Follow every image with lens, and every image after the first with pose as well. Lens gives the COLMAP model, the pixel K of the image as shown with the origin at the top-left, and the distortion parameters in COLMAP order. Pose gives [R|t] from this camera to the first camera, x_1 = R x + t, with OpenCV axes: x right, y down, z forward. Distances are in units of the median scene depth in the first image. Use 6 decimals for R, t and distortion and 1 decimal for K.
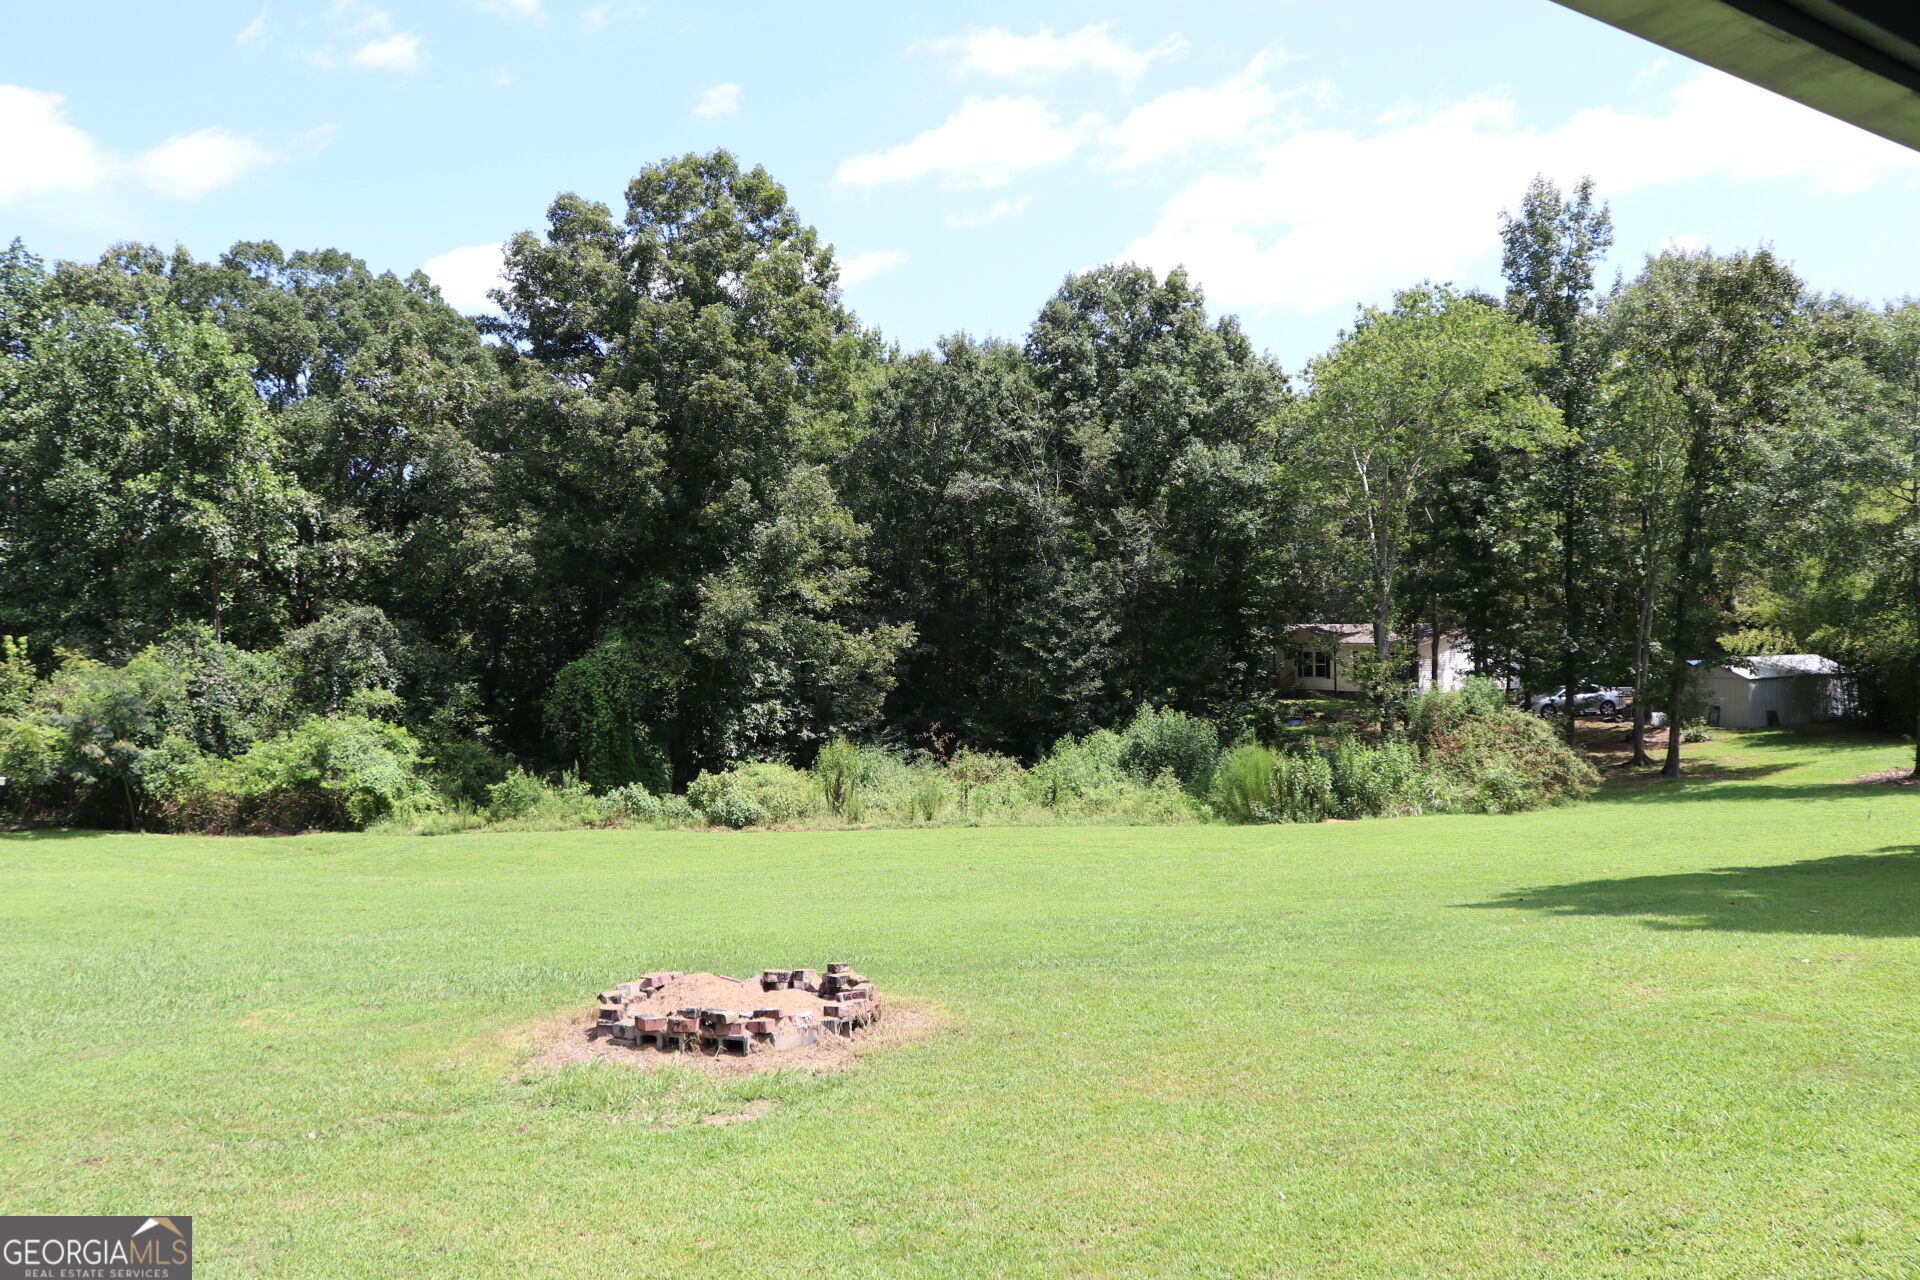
lens RADIAL K [[1575.9, 0, 948.4], [0, 1575.9, 657.5], [0, 0, 1]] dist [-0.186586, 0.154882]
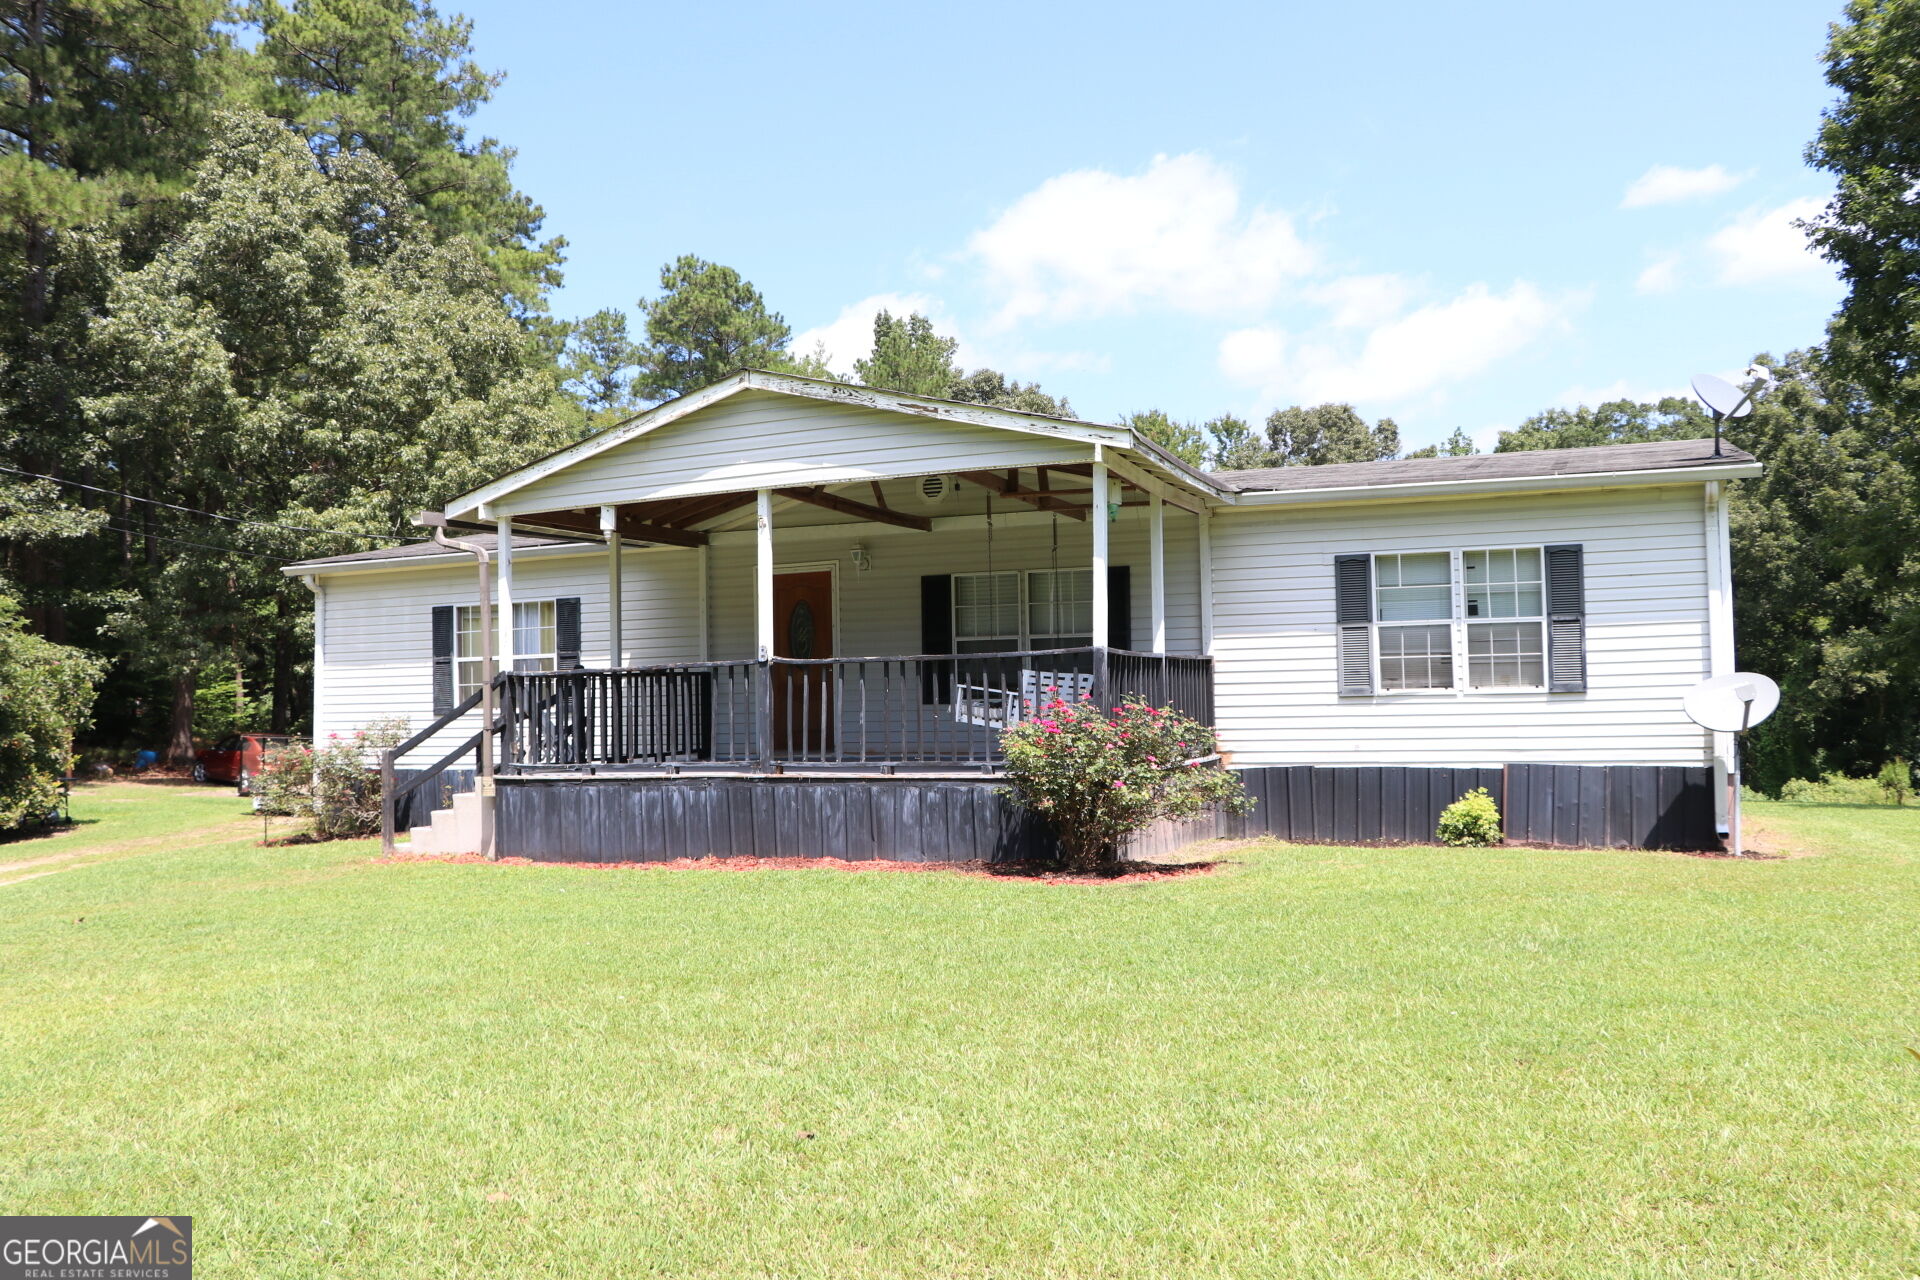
lens RADIAL K [[1575.9, 0, 939.2], [0, 1575.9, 642.0], [0, 0, 1]] dist [-0.186586, 0.154882]
pose [[0.502633, -0.027888, -0.864050, 0.600934], [-0.011240, 0.999184, -0.038788, 0.010866], [0.864427, 0.029208, 0.501909, -0.322555]]
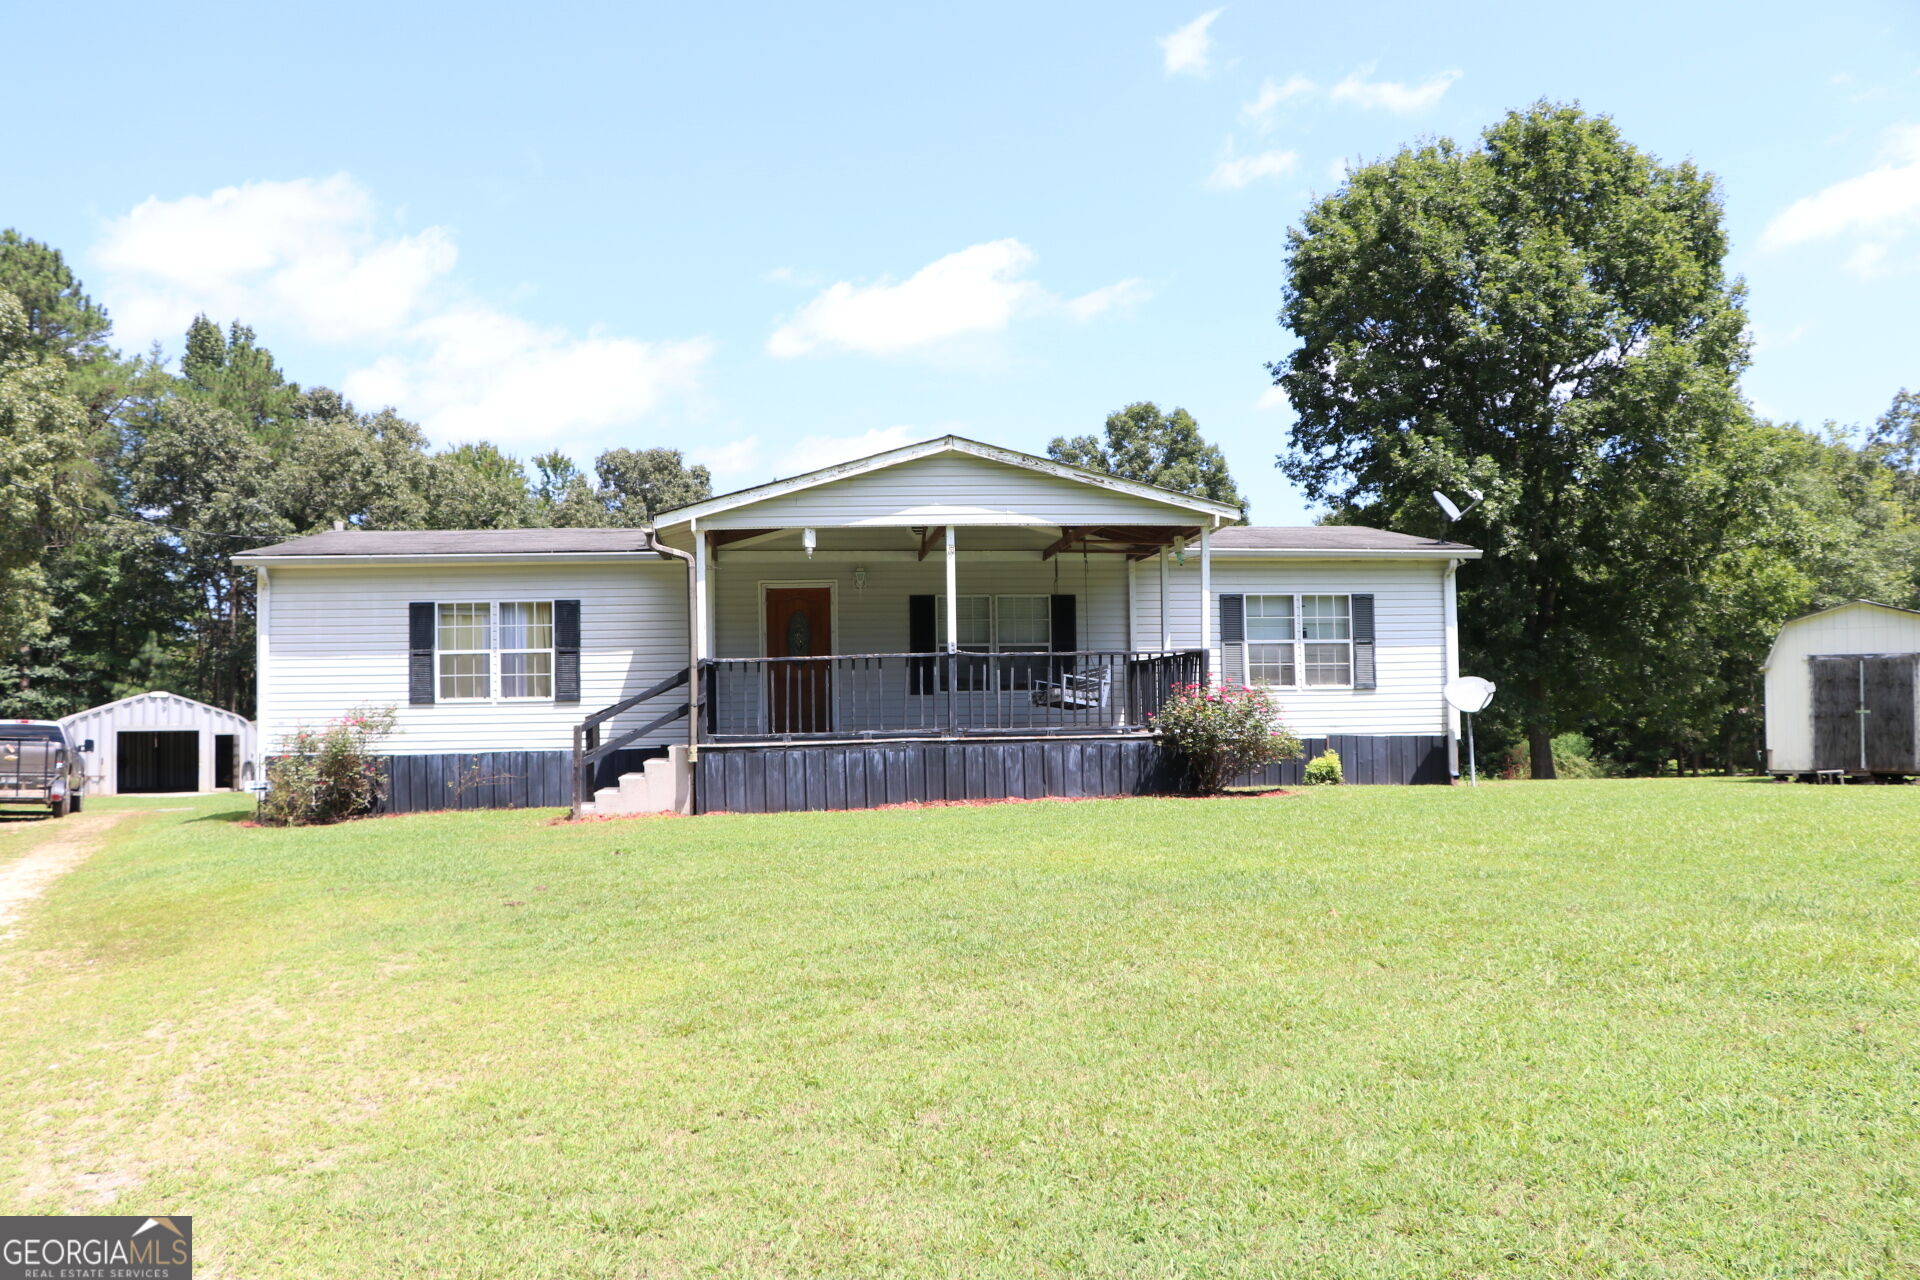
lens RADIAL K [[1575.9, 0, 945.4], [0, 1575.9, 645.5], [0, 0, 1]] dist [-0.186586, 0.154882]
pose [[0.870458, -0.023899, -0.491662, 0.522549], [-0.009349, 0.997838, -0.065056, 0.027222], [0.492154, 0.061225, 0.868352, -0.549694]]
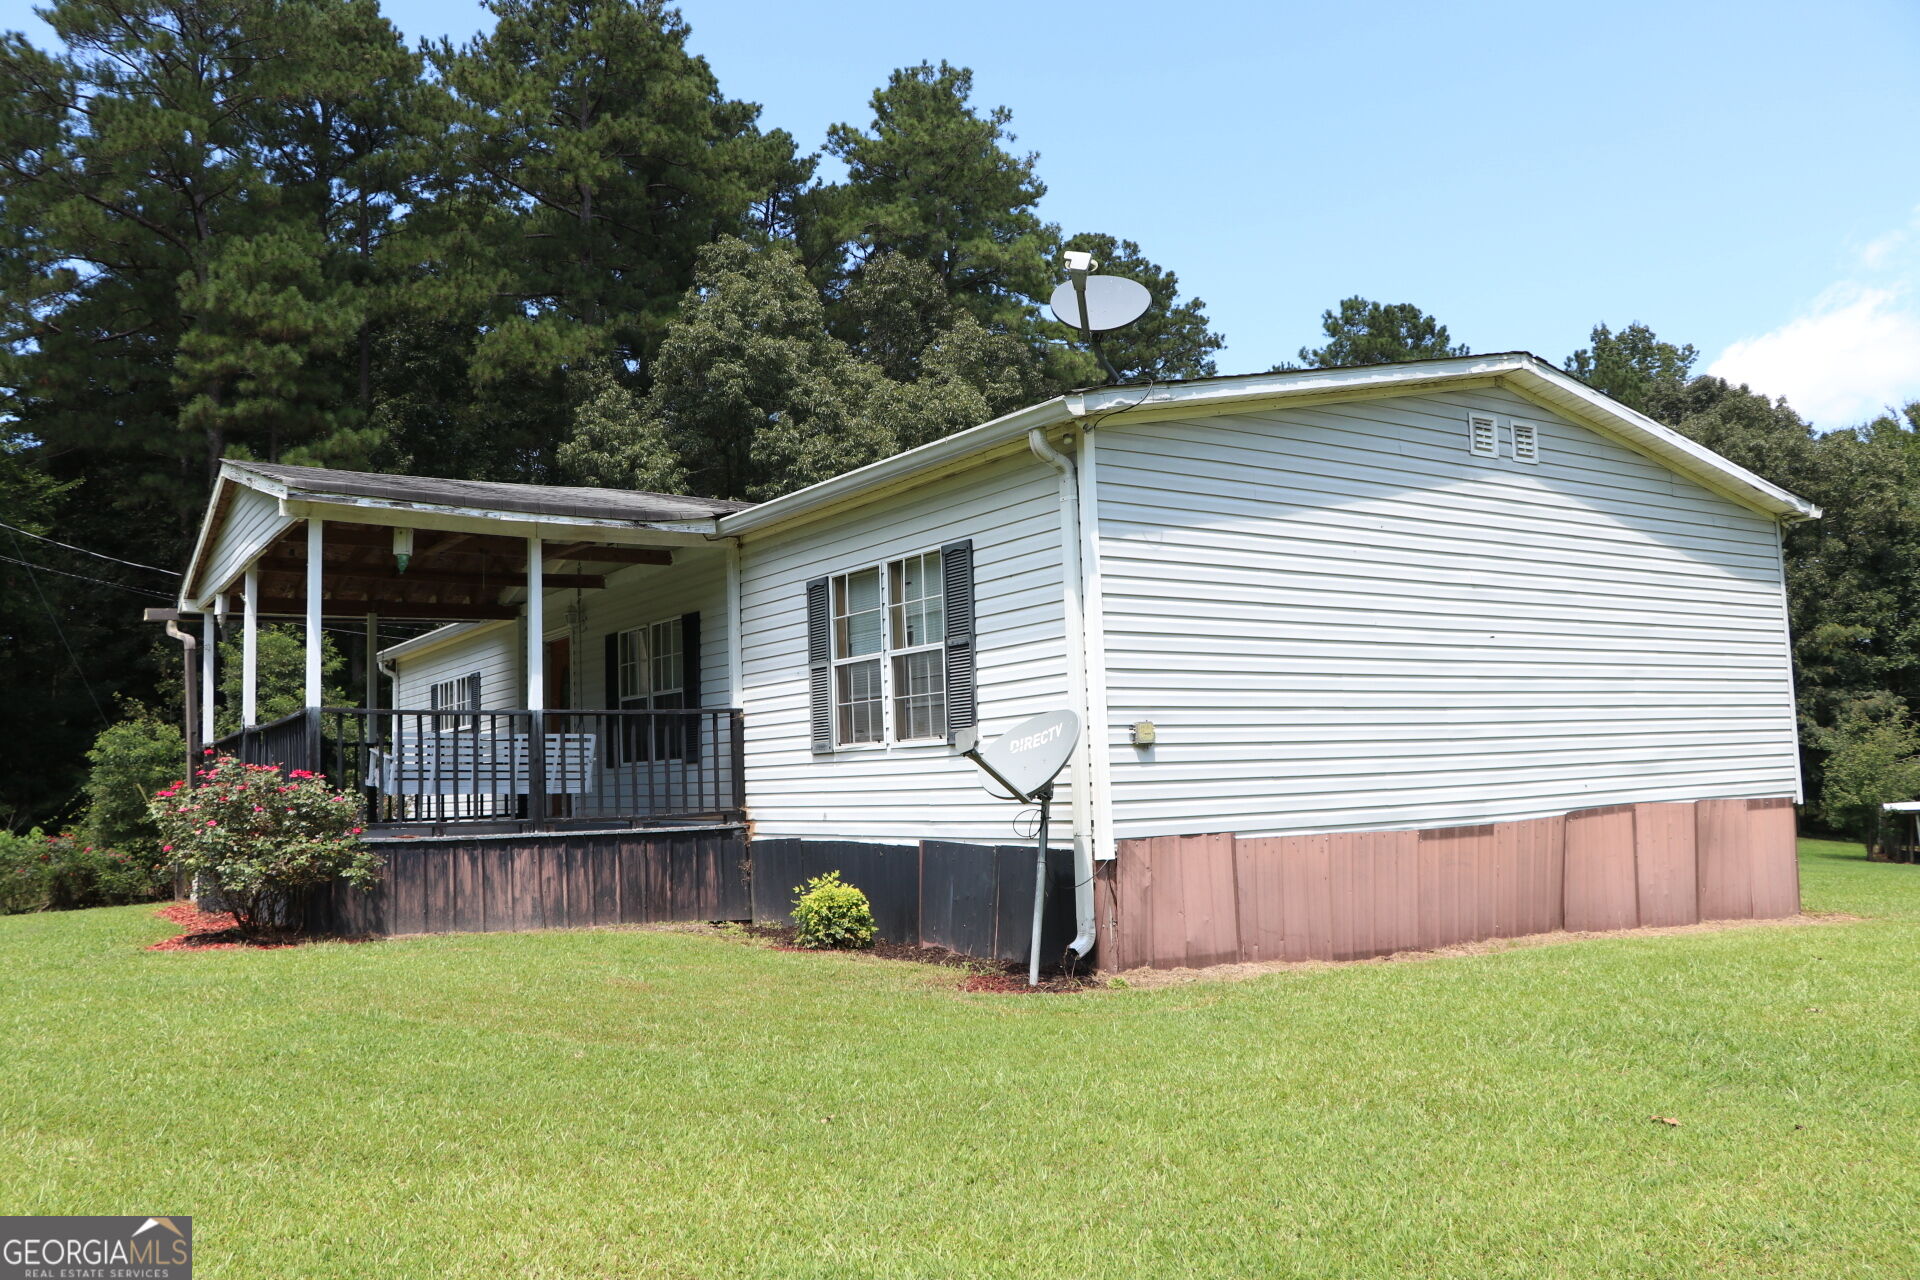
lens RADIAL K [[1575.9, 0, 945.5], [0, 1575.9, 647.0], [0, 0, 1]] dist [-0.186586, 0.154882]
pose [[-0.043809, -0.073012, -0.996368, 0.628873], [0.006048, 0.997288, -0.073346, 0.010324], [0.999022, -0.009239, -0.043248, -0.047858]]
